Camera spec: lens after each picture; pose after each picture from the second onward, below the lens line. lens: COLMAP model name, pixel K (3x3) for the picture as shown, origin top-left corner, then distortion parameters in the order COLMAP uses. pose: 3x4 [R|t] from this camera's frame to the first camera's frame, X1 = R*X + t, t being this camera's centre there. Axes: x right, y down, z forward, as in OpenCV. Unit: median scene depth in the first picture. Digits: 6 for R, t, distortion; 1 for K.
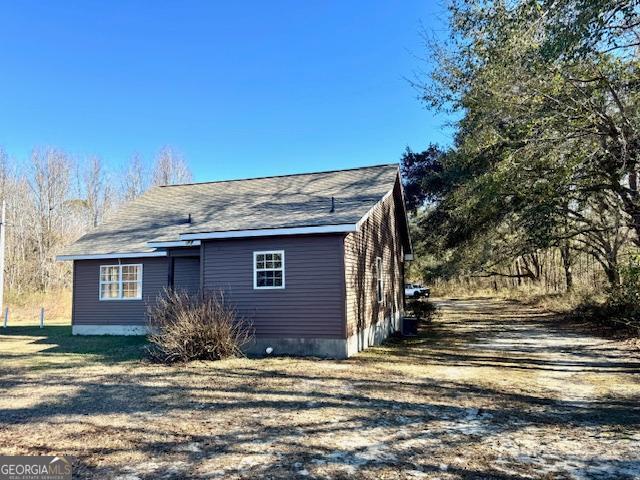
lens RADIAL K [[443.8, 0, 320.0], [0, 443.8, 240.0], [0, 0, 1]] dist [0.047014, -0.050831]
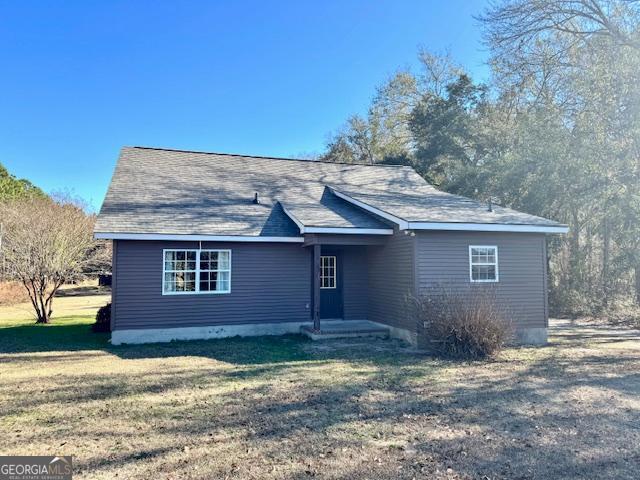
lens RADIAL K [[443.8, 0, 320.0], [0, 443.8, 240.0], [0, 0, 1]] dist [0.047014, -0.050831]
pose [[0.841431, 0.054293, 0.537630, -0.991345], [-0.065237, 0.997869, 0.001331, 0.034569], [-0.536412, -0.036193, 0.843180, 0.328366]]
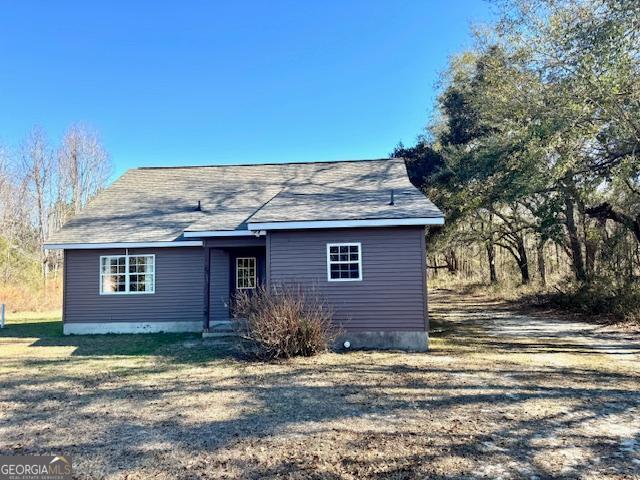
lens RADIAL K [[443.8, 0, 320.0], [0, 443.8, 240.0], [0, 0, 1]] dist [0.047014, -0.050831]
pose [[0.977517, 0.014714, 0.210344, -0.370469], [-0.018951, 0.999656, 0.018141, 0.001830], [-0.210005, -0.021719, 0.977459, 0.059867]]
